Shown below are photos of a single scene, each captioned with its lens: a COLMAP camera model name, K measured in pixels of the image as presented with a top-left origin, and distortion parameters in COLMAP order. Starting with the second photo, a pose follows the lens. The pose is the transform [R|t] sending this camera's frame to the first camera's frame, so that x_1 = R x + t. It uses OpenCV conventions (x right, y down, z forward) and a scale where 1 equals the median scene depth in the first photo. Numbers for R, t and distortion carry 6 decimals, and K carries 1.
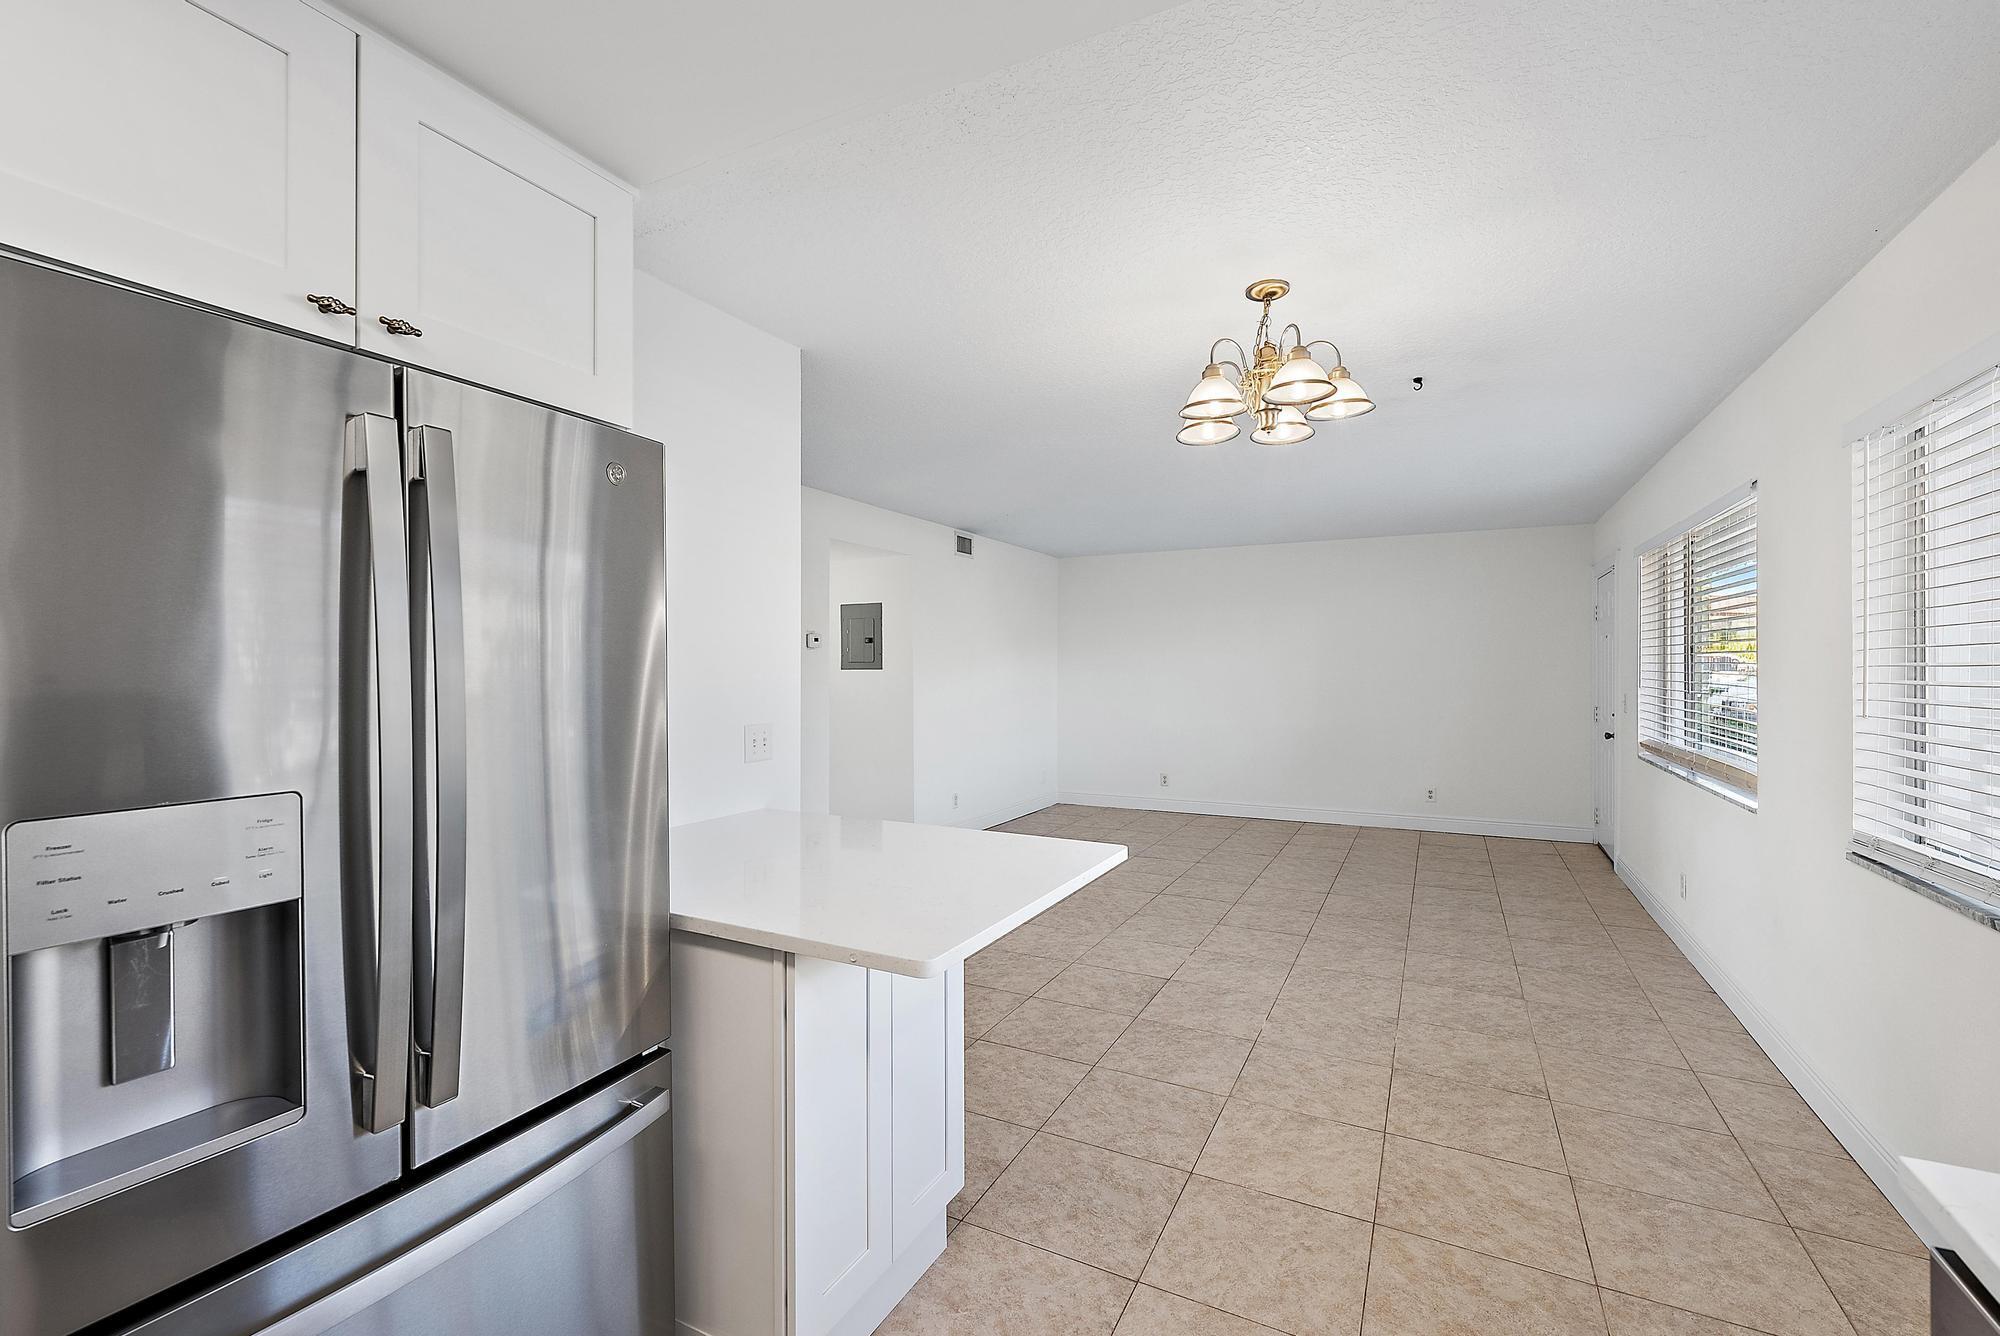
lens RADIAL K [[823.3, 0, 1014.5], [0, 823.3, 647.7], [0, 0, 1]] dist [-0.000074, 0.000054]
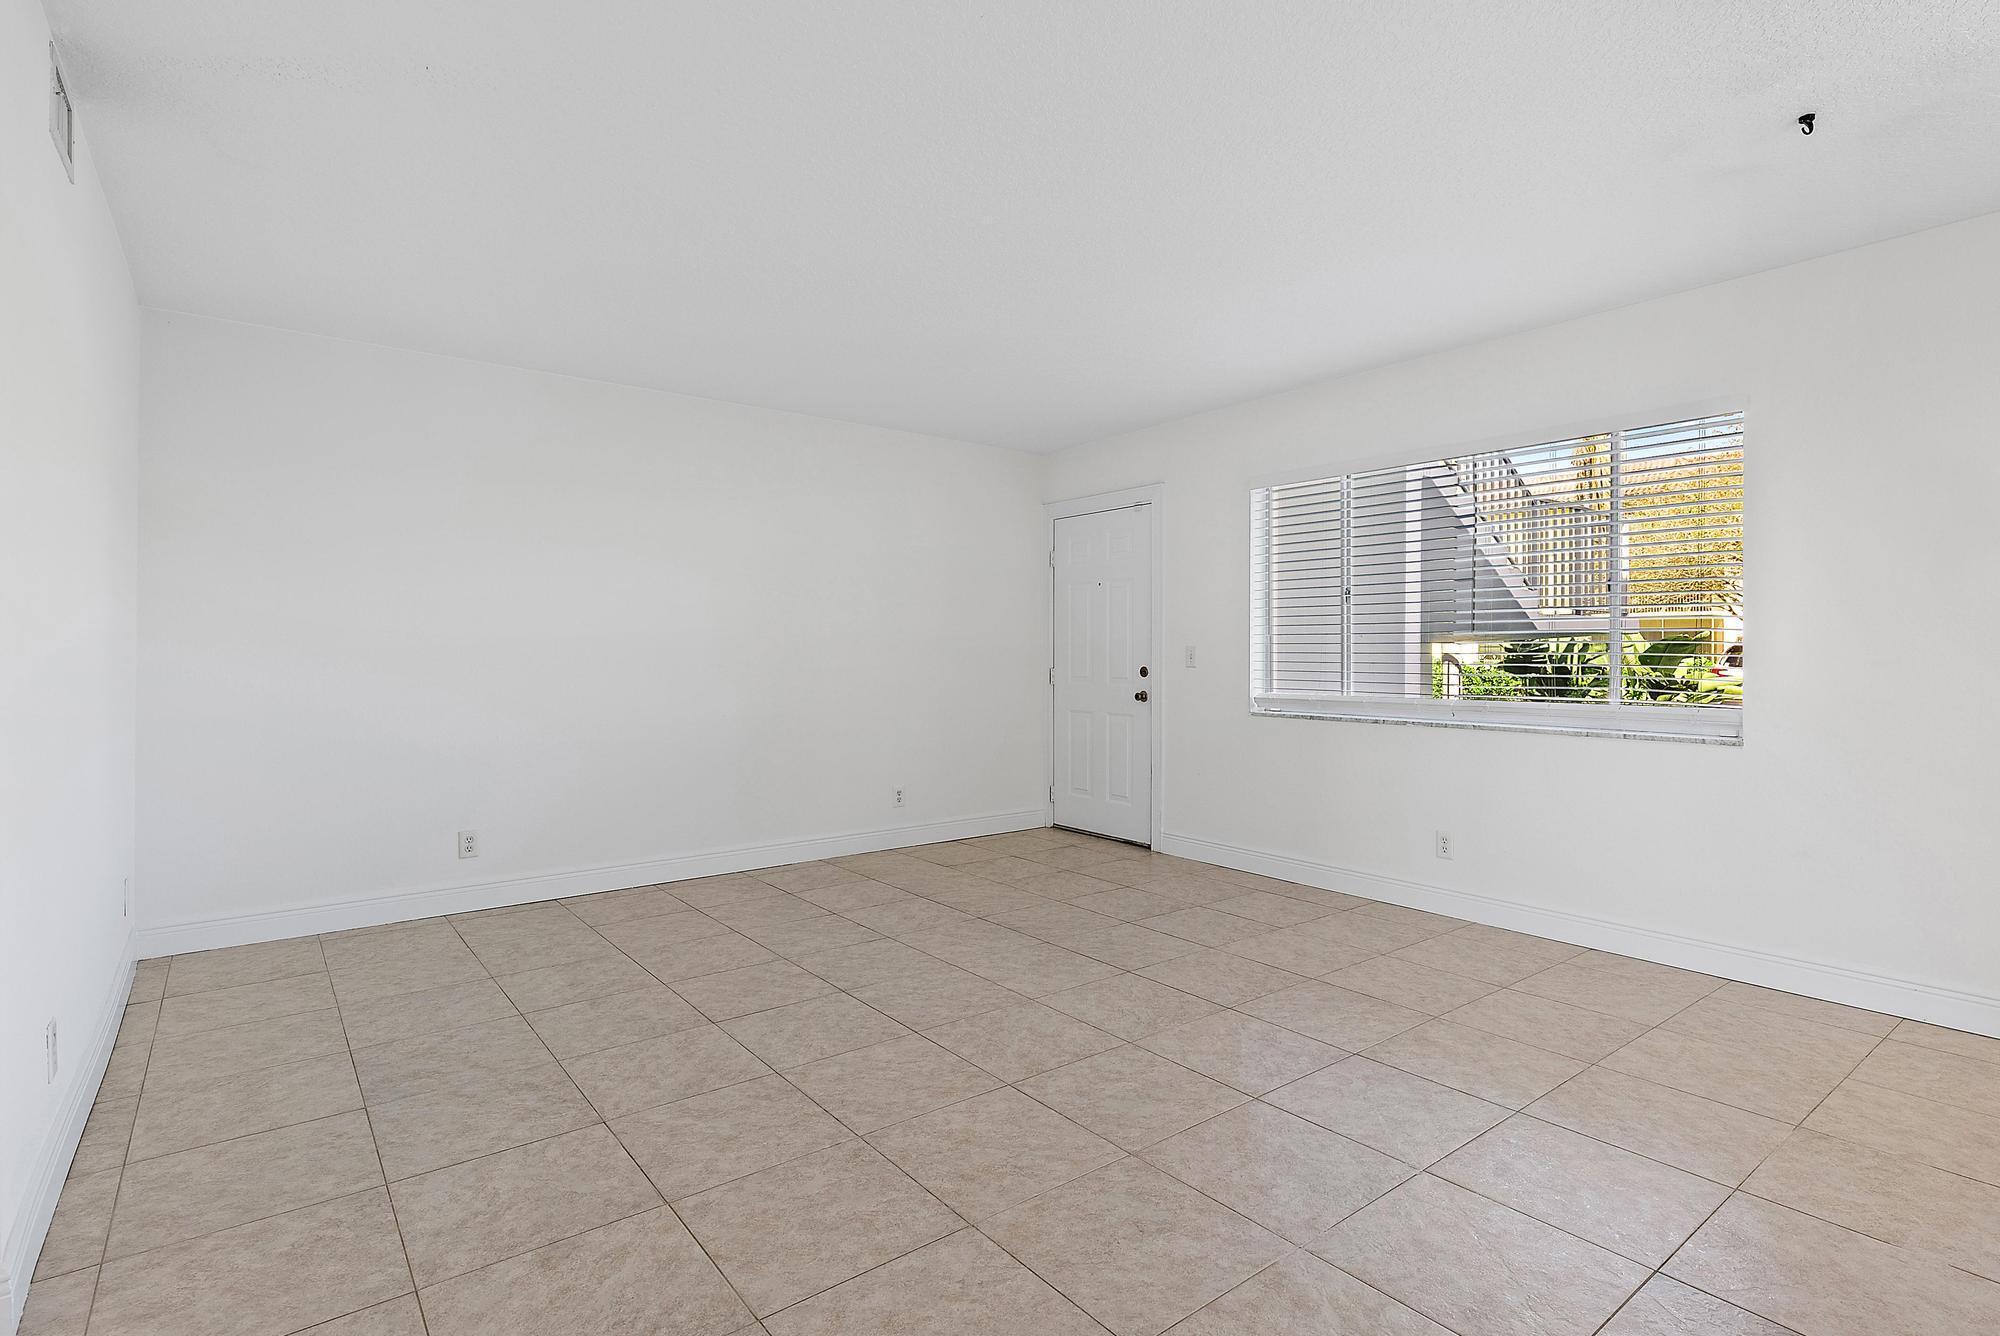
lens RADIAL K [[967.7, 0, 1000.0], [0, 967.7, 668.0], [0, 0, 1]] dist [0.004395, 0.000379]
pose [[0.426306, -0.012573, 0.904492, -0.357712], [-0.026143, 0.999314, 0.026212, 0.073643], [-0.904201, -0.034820, 0.425685, 0.959071]]
